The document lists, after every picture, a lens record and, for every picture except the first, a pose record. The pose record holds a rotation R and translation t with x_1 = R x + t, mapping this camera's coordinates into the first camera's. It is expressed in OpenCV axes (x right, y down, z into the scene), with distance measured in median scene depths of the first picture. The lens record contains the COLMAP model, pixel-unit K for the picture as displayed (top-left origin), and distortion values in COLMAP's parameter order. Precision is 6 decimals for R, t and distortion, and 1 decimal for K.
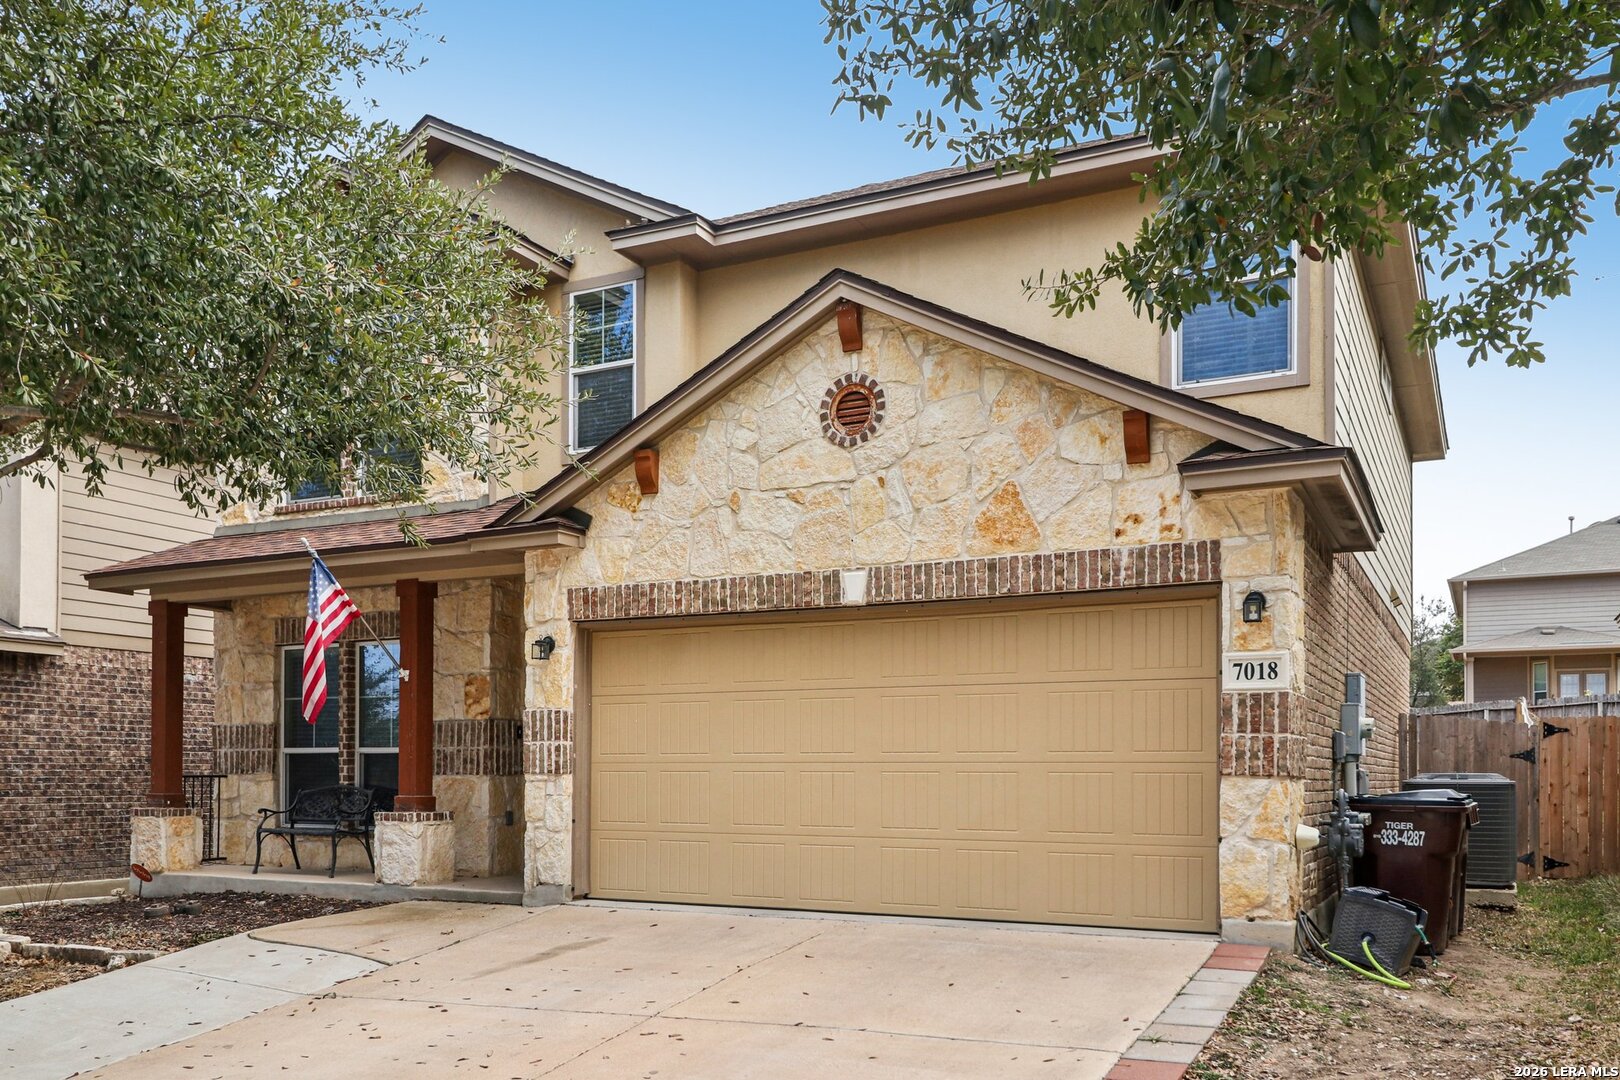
lens RADIAL K [[1367.0, 0, 782.1], [0, 1367.0, 778.6], [0, 0, 1]] dist [0.005376, -0.003289]
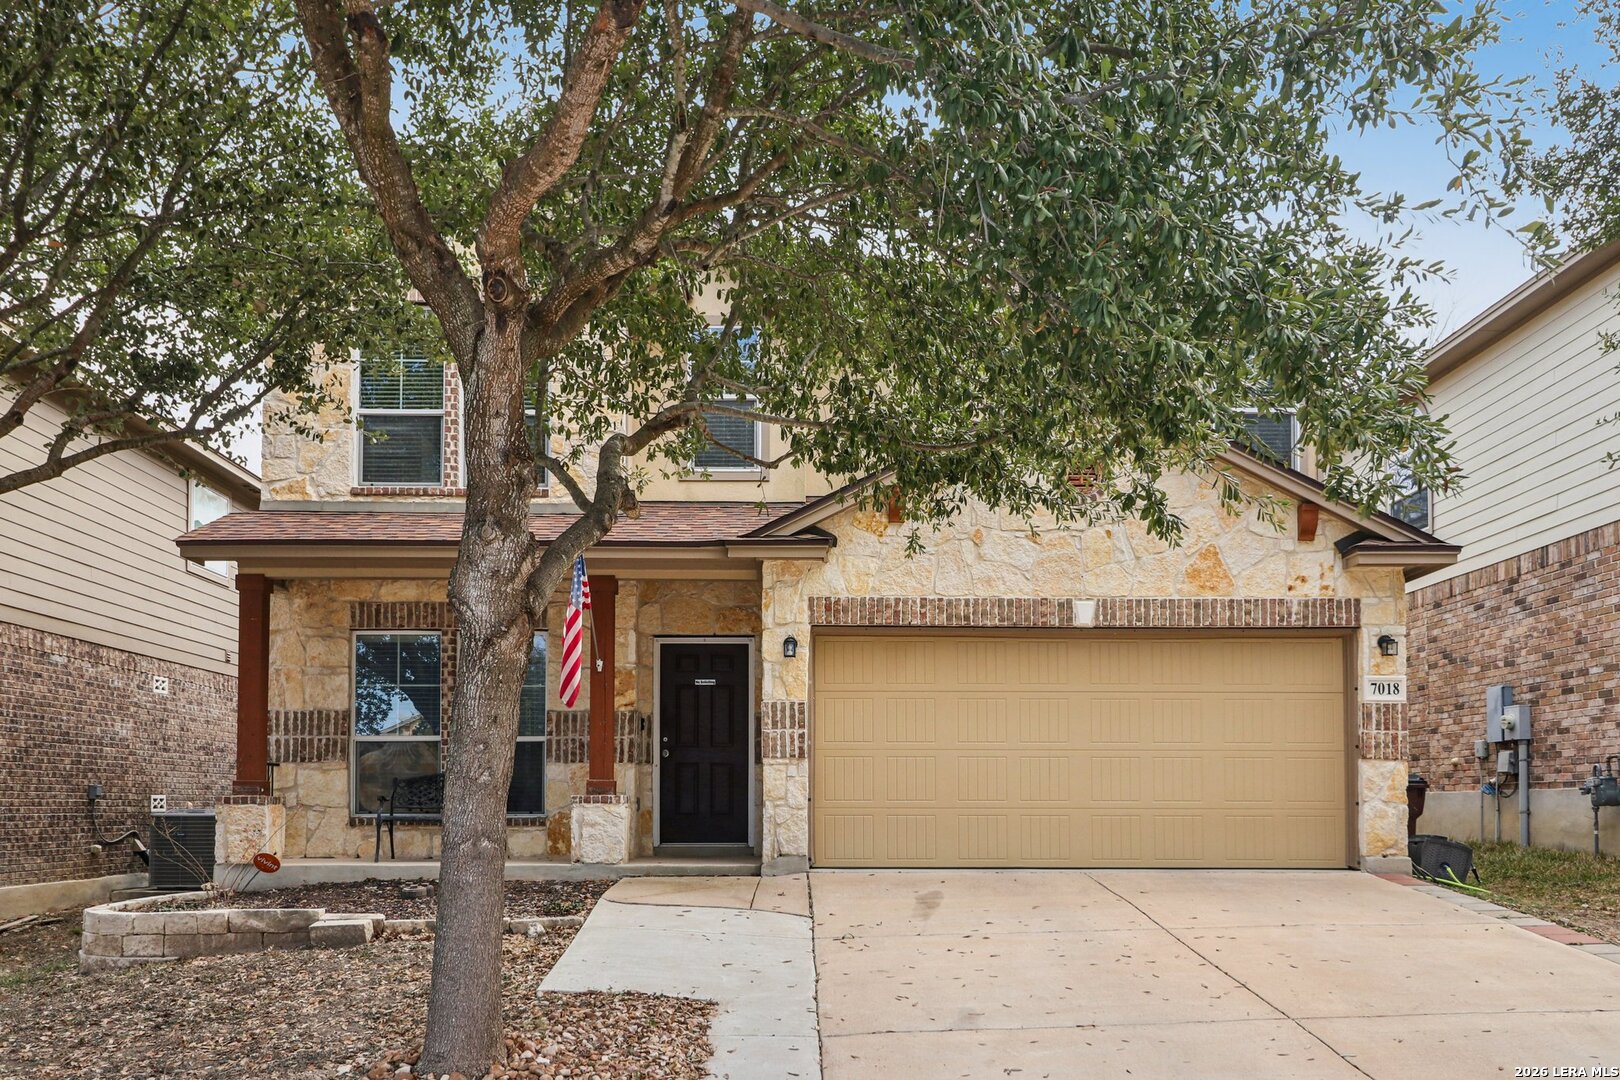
lens RADIAL K [[1369.6, 0, 814.5], [0, 1369.6, 790.2], [0, 0, 1]] dist [0.000057, 0.003361]
pose [[0.879240, 0.003547, 0.476365, -0.723180], [0.002546, 0.999923, -0.012145, 0.038355], [-0.476371, 0.011891, 0.879164, -0.008213]]
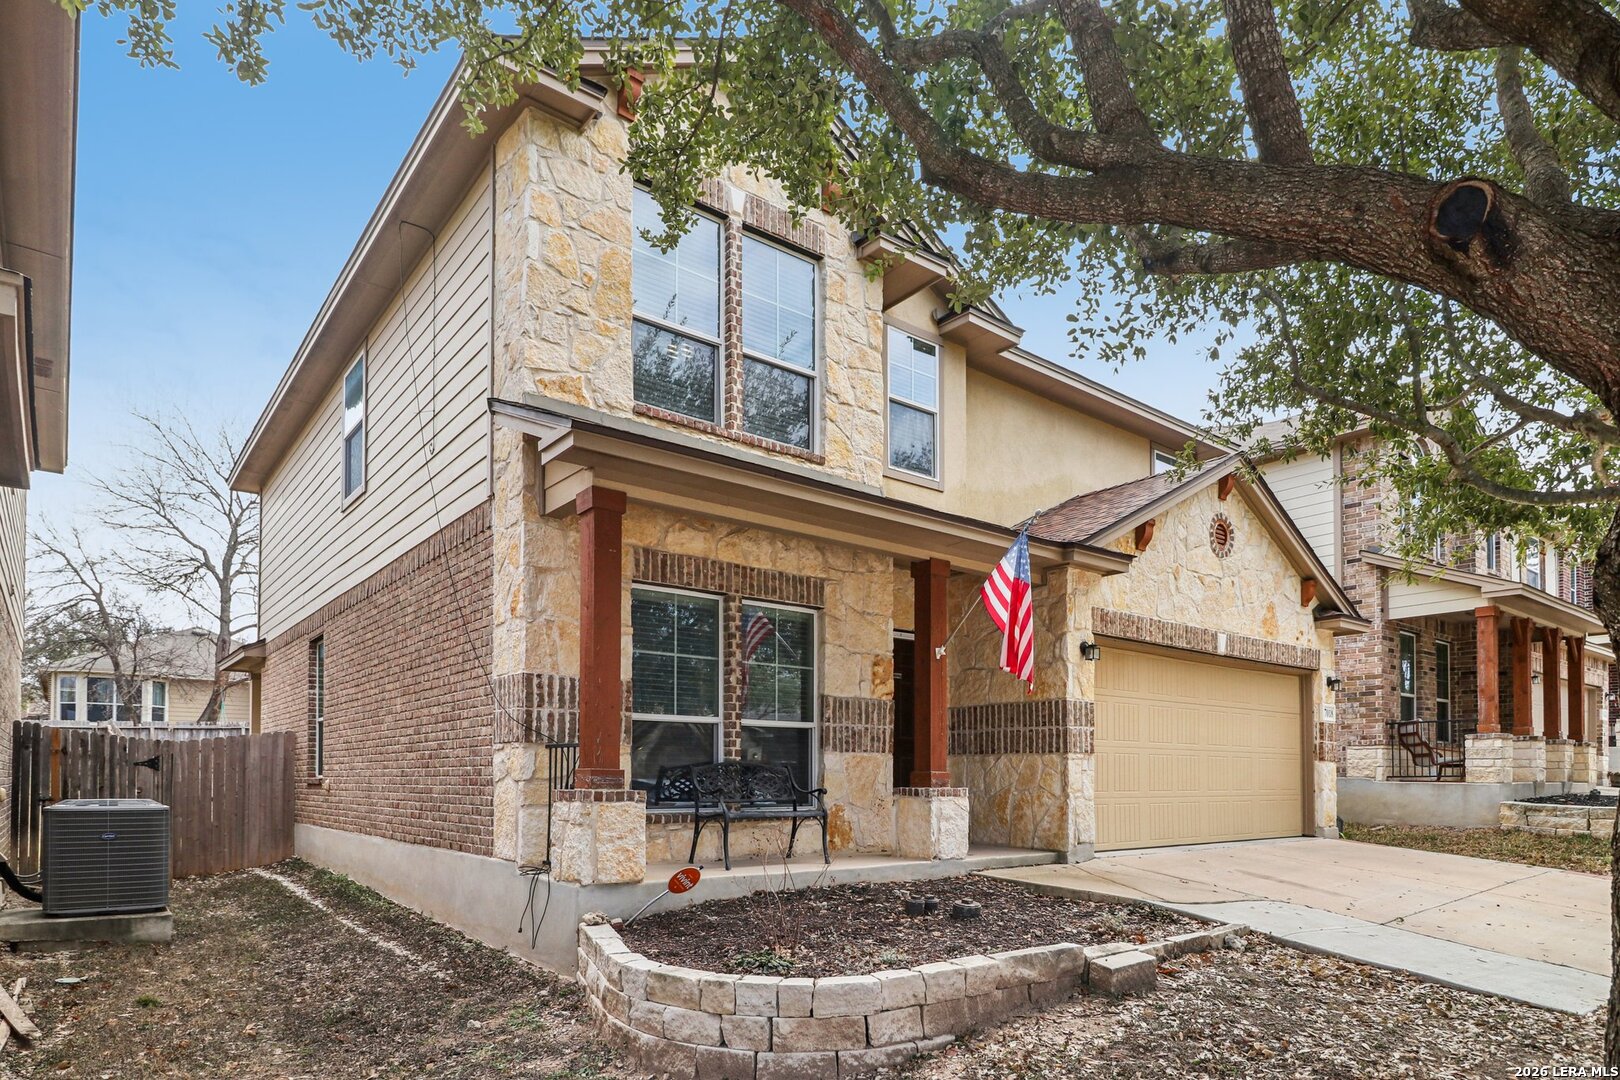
lens RADIAL K [[943.5, 0, 808.0], [0, 943.5, 776.1], [0, 0, 1]] dist [0.000030, 0.000162]
pose [[0.400925, 0.001471, 0.916110, -1.094647], [0.000531, 0.999998, -0.001838, 0.019807], [-0.916111, 0.001224, 0.400924, 0.924559]]
